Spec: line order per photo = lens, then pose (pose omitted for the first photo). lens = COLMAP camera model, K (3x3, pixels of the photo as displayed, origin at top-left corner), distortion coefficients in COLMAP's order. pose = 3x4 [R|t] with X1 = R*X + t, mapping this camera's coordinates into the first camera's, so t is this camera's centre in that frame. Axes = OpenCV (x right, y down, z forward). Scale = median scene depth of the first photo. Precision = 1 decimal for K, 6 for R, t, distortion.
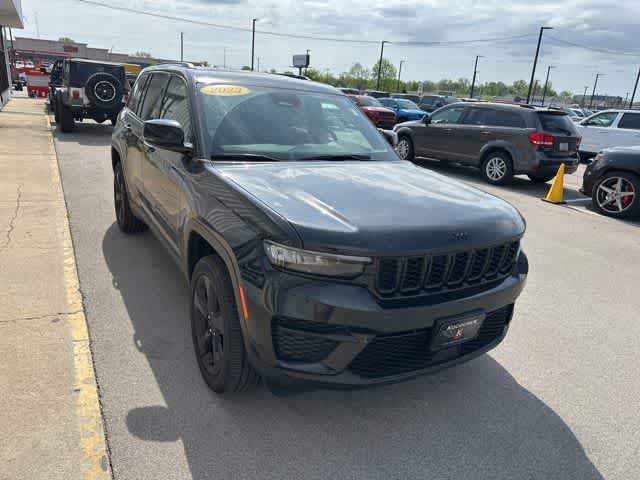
lens RADIAL K [[454.5, 0, 312.6], [0, 454.5, 232.6], [0, 0, 1]] dist [0.009659, -0.003480]
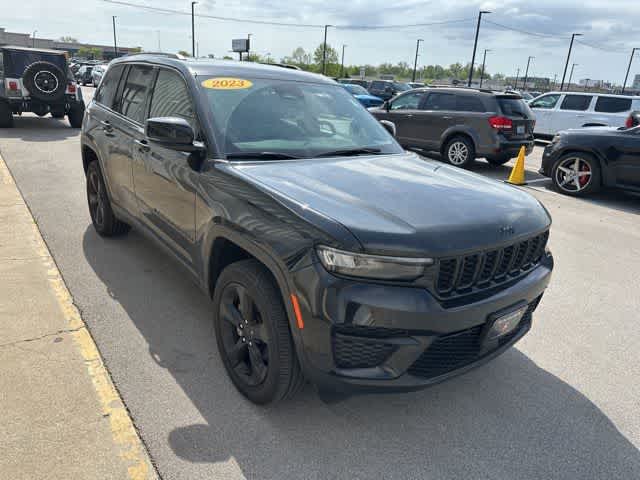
lens RADIAL K [[453.3, 0, 312.9], [0, 453.3, 238.3], [0, 0, 1]] dist [0.026620, -0.030938]
pose [[0.992479, -0.053015, 0.110338, -0.121358], [0.048499, 0.997888, 0.043217, -0.022528], [-0.112396, -0.037540, 0.992954, 0.030237]]
